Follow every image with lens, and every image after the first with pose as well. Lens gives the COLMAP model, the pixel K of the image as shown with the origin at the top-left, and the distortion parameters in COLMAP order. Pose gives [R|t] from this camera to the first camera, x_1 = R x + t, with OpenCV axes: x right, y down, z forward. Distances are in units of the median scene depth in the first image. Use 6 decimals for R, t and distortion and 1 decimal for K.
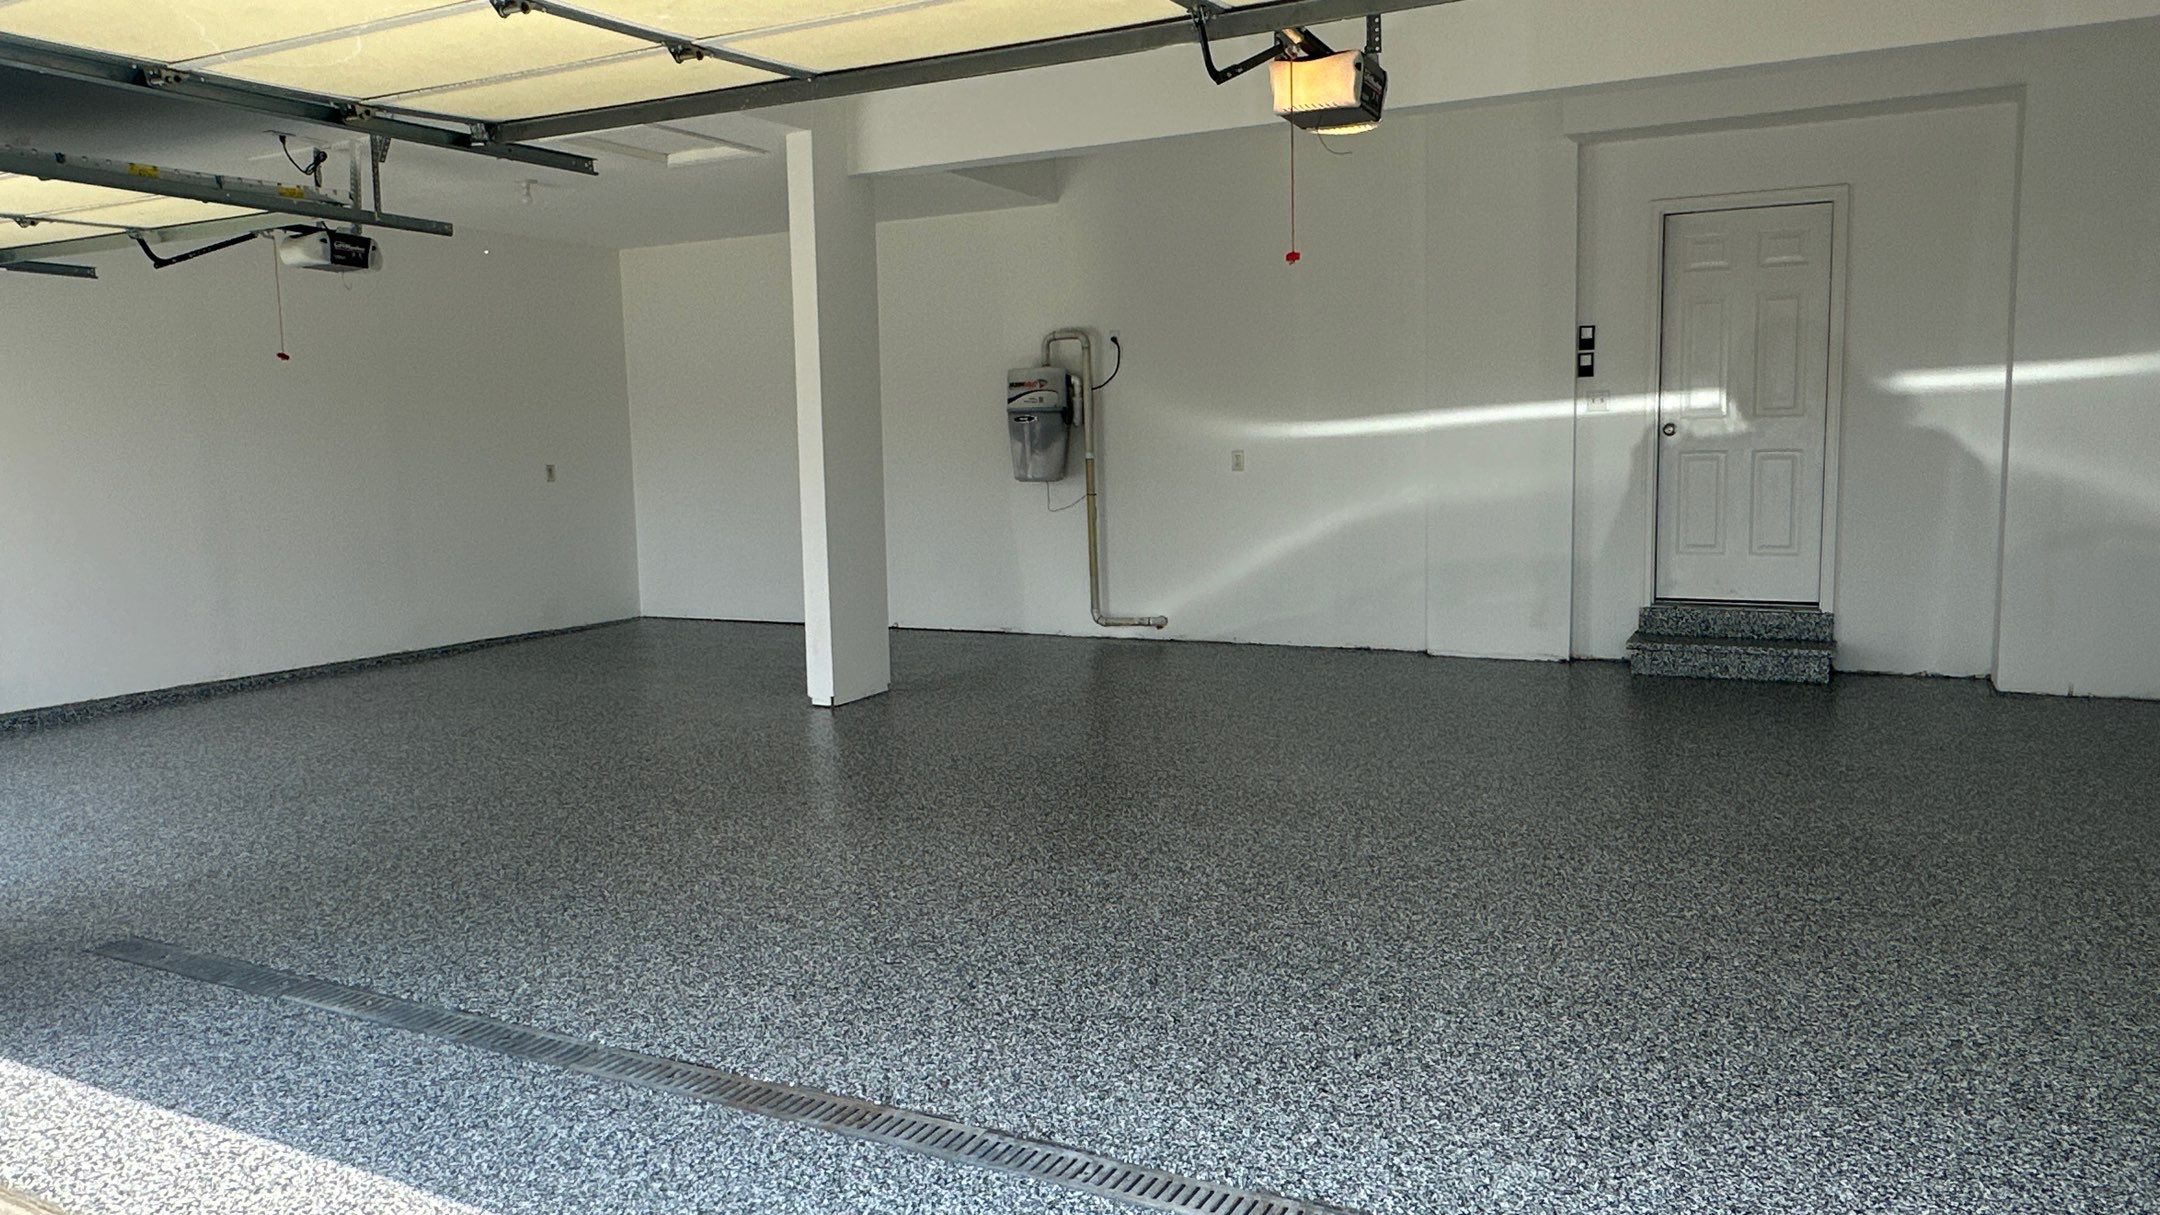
lens RADIAL K [[1475.5, 0, 1083.7], [0, 1475.5, 614.3], [0, 0, 1]] dist [-0.003797, -0.001297]
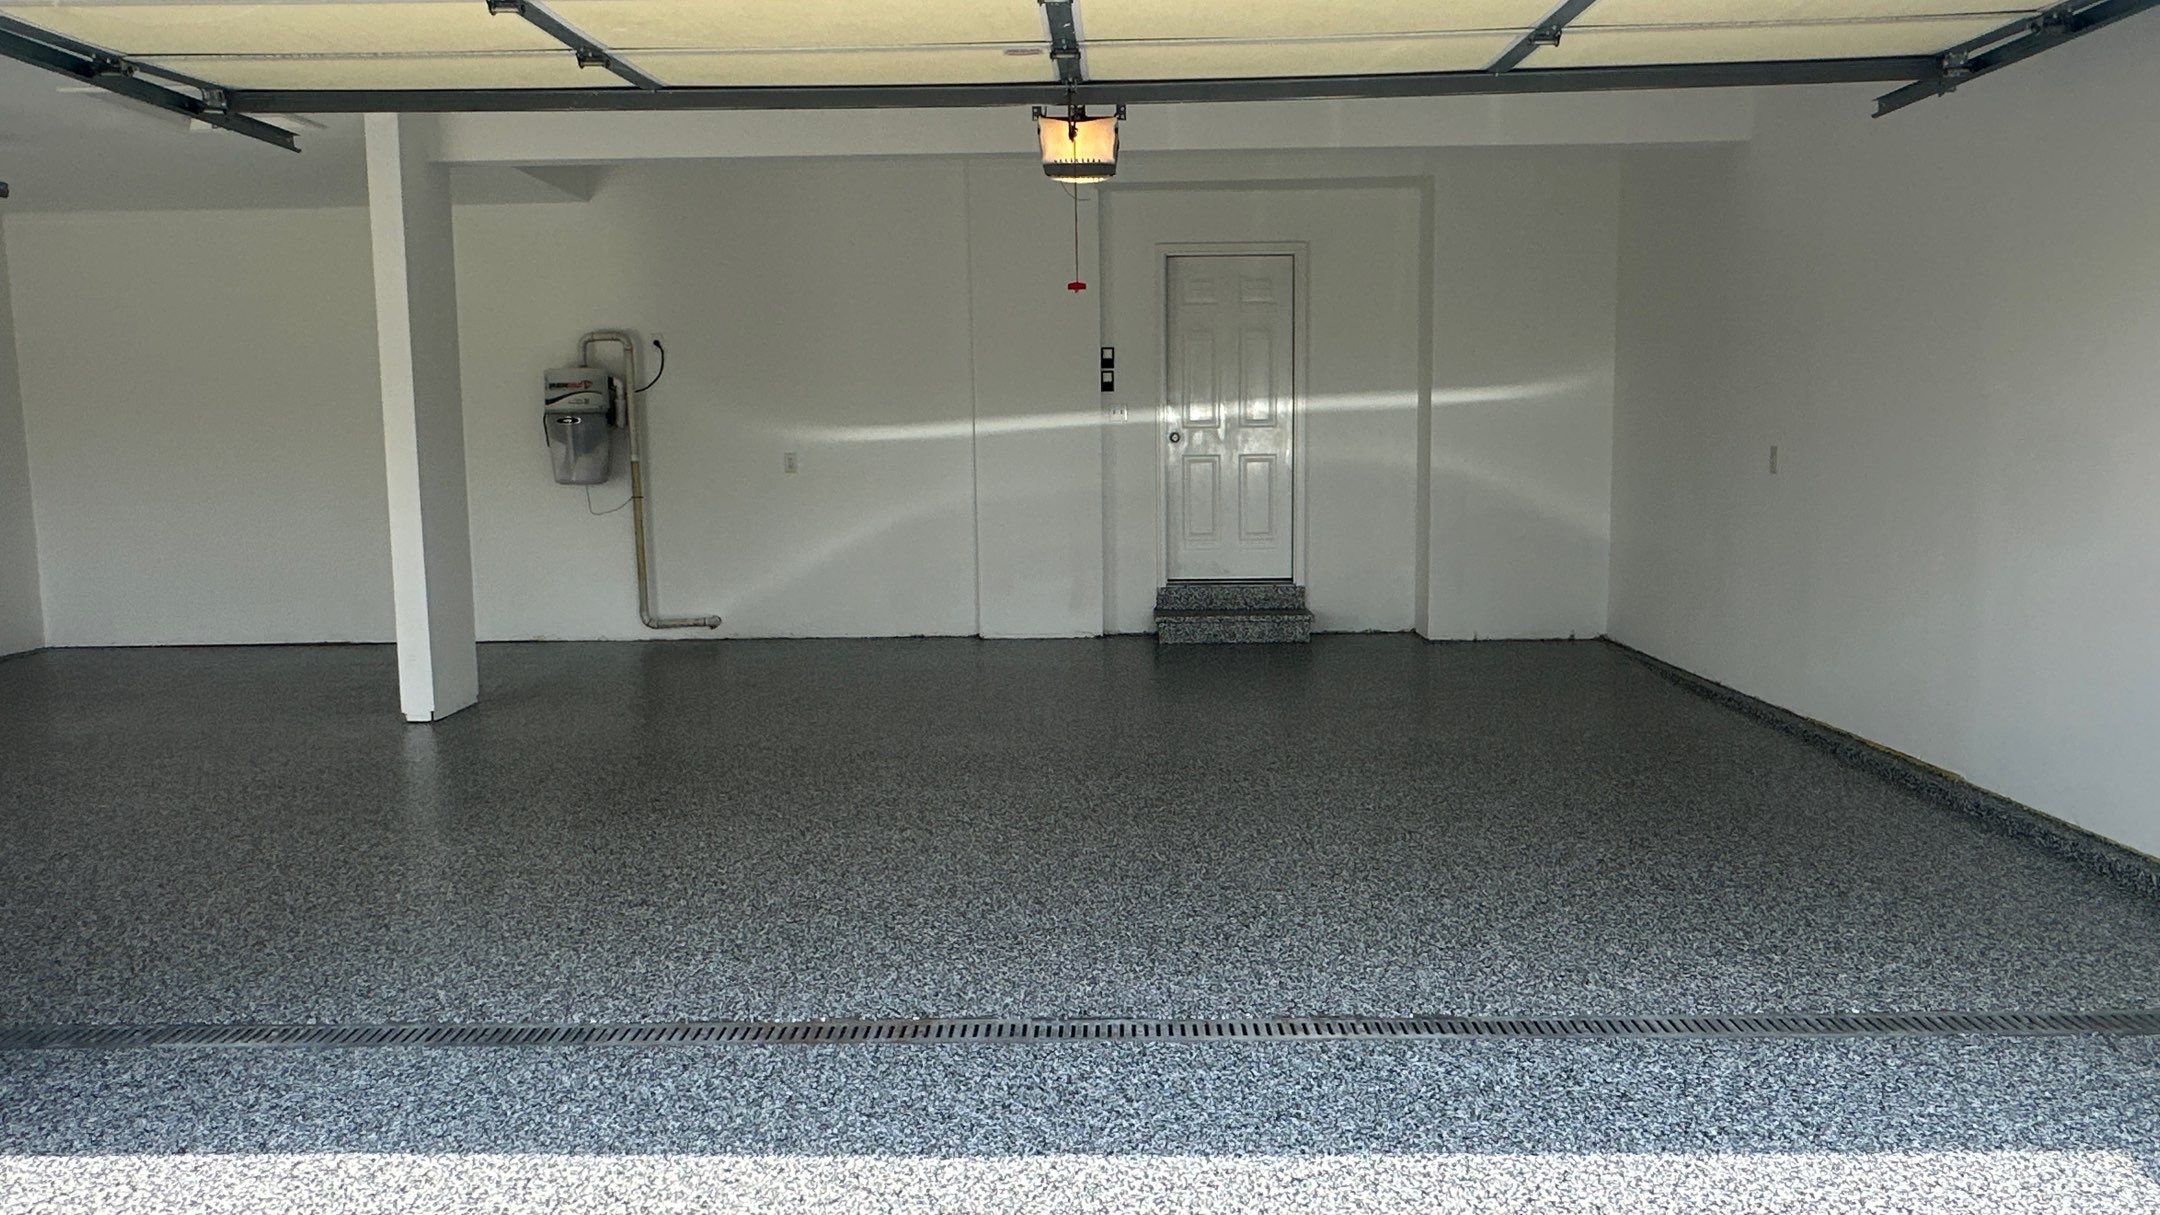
lens RADIAL K [[1475.5, 0, 1083.7], [0, 1475.5, 614.3], [0, 0, 1]] dist [-0.003797, -0.001297]
pose [[0.896449, -0.043248, 0.441031, -0.248870], [0.045801, 0.998939, 0.004861, 0.009945], [-0.440773, 0.015842, 0.897479, -0.039868]]
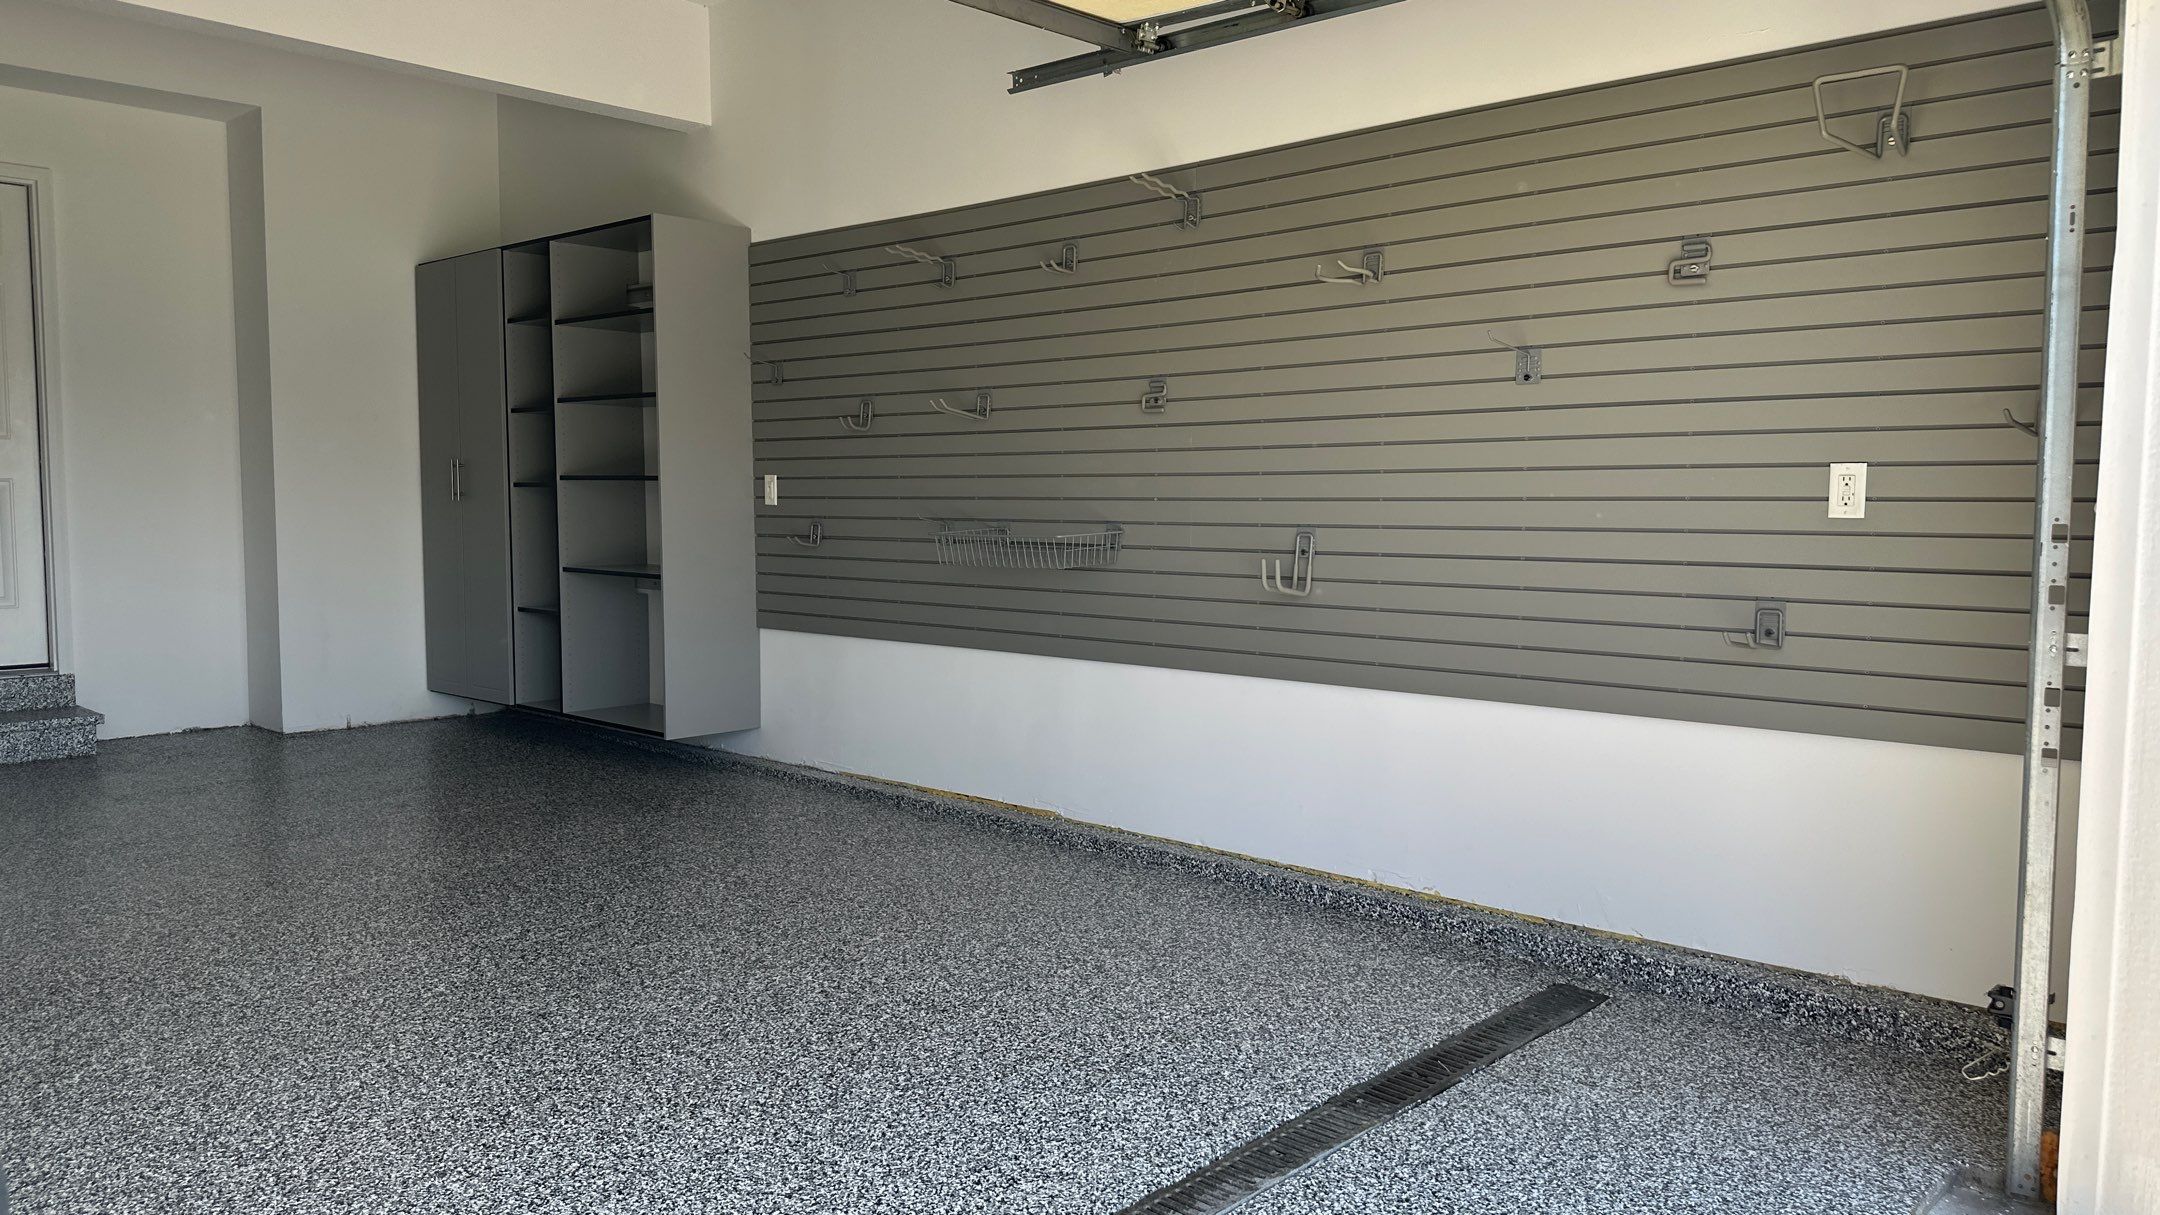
lens RADIAL K [[1512.1, 0, 1086.4], [0, 1512.1, 601.3], [0, 0, 1]] dist [0.085198, -0.129261]
pose [[0.262177, -0.047334, 0.963858, -0.218949], [0.102623, 0.994500, 0.020925, -0.000724], [-0.959548, 0.093428, 0.265593, 0.247523]]
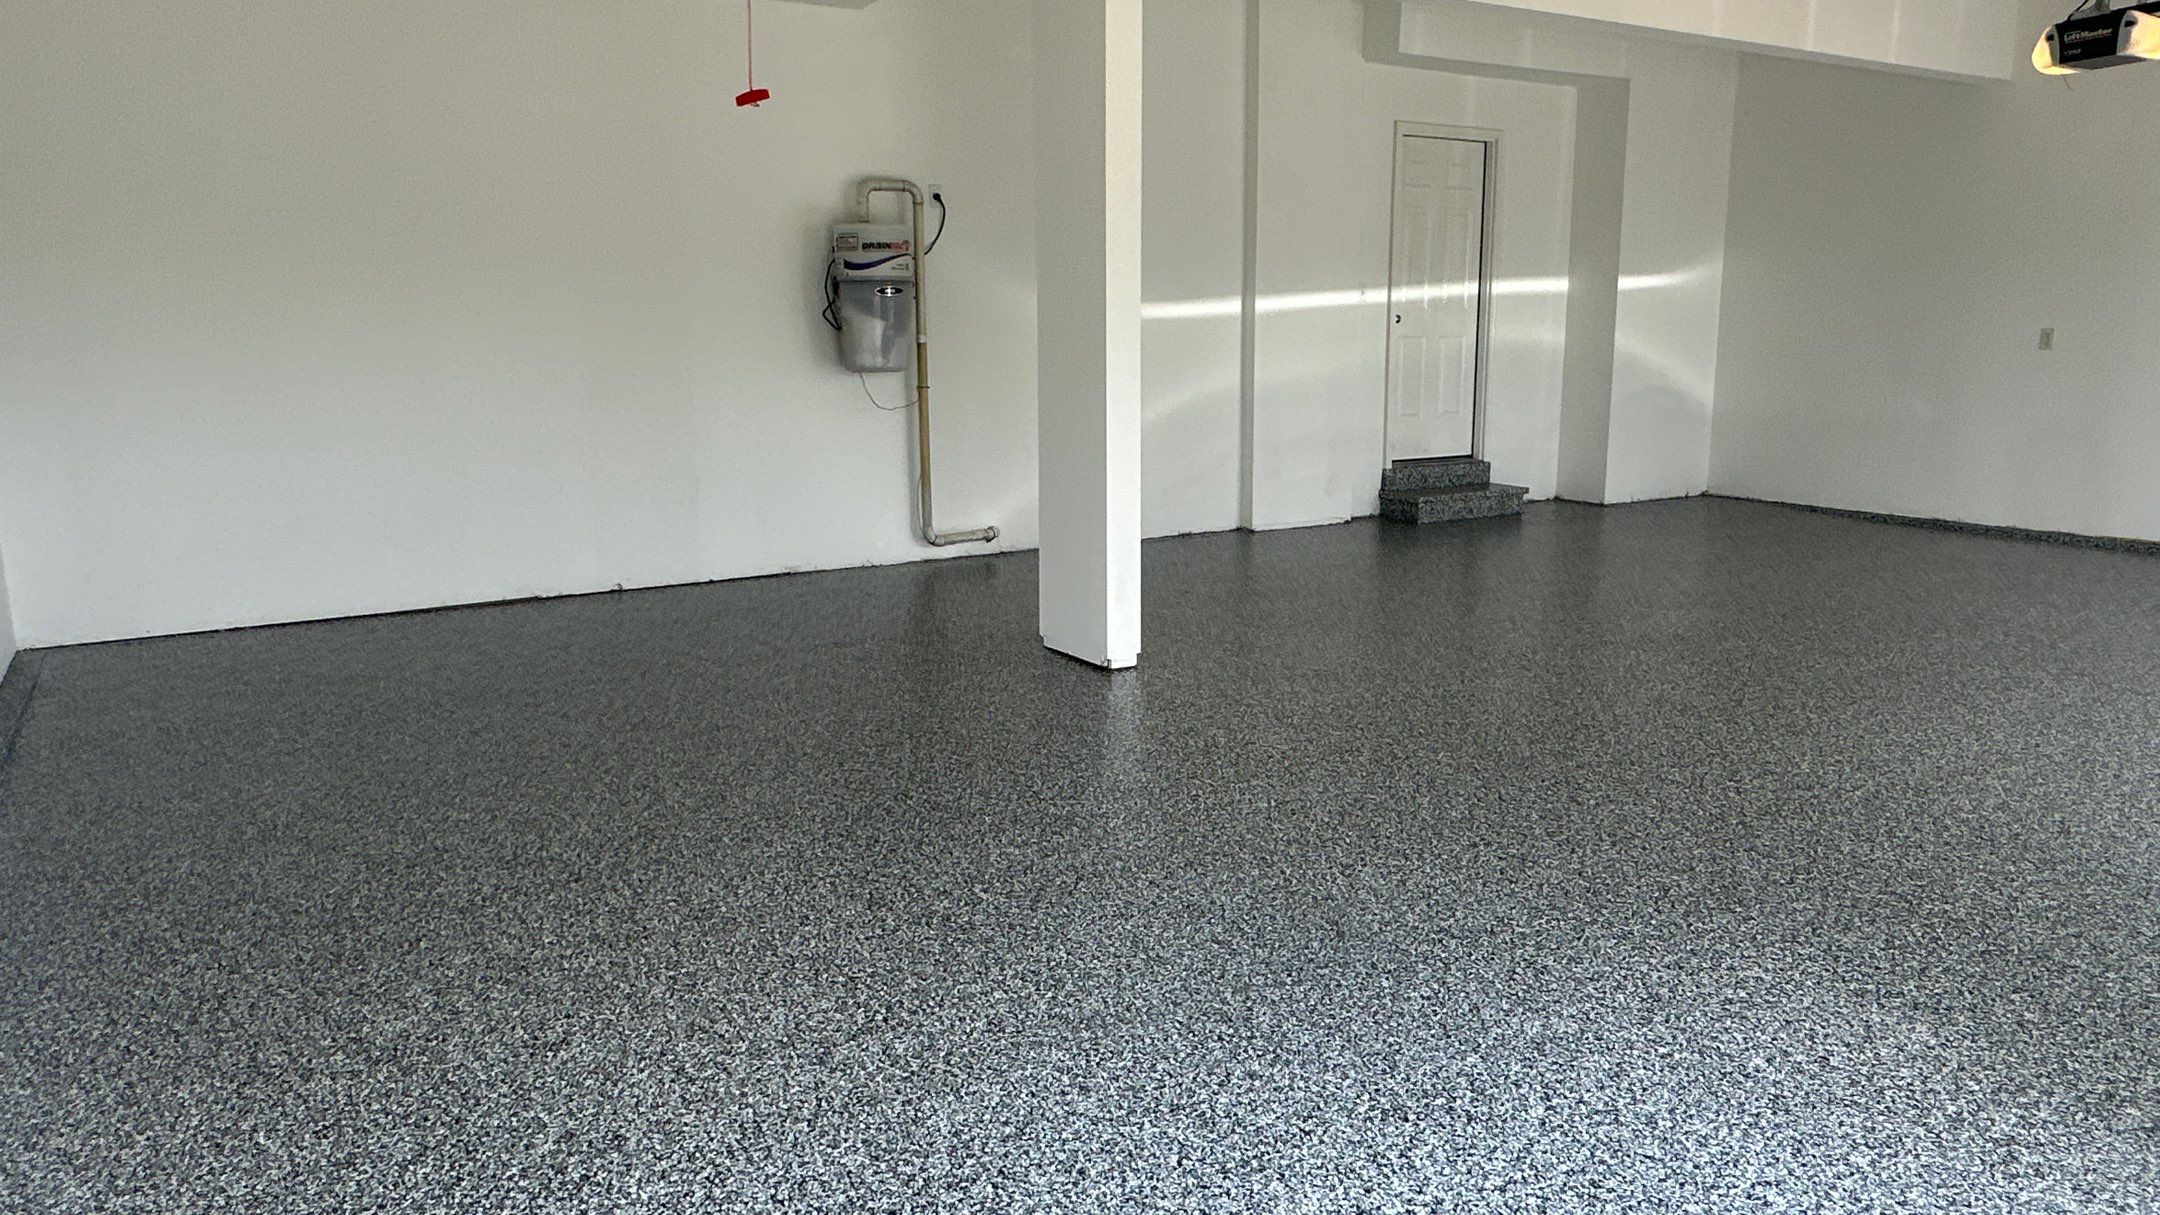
lens RADIAL K [[1475.5, 0, 1083.7], [0, 1475.5, 614.3], [0, 0, 1]] dist [-0.003797, -0.001297]
pose [[0.520806, -0.150013, 0.840391, -0.970888], [0.094855, 0.988512, 0.117670, -0.066295], [-0.848389, 0.018432, 0.529052, 0.732946]]
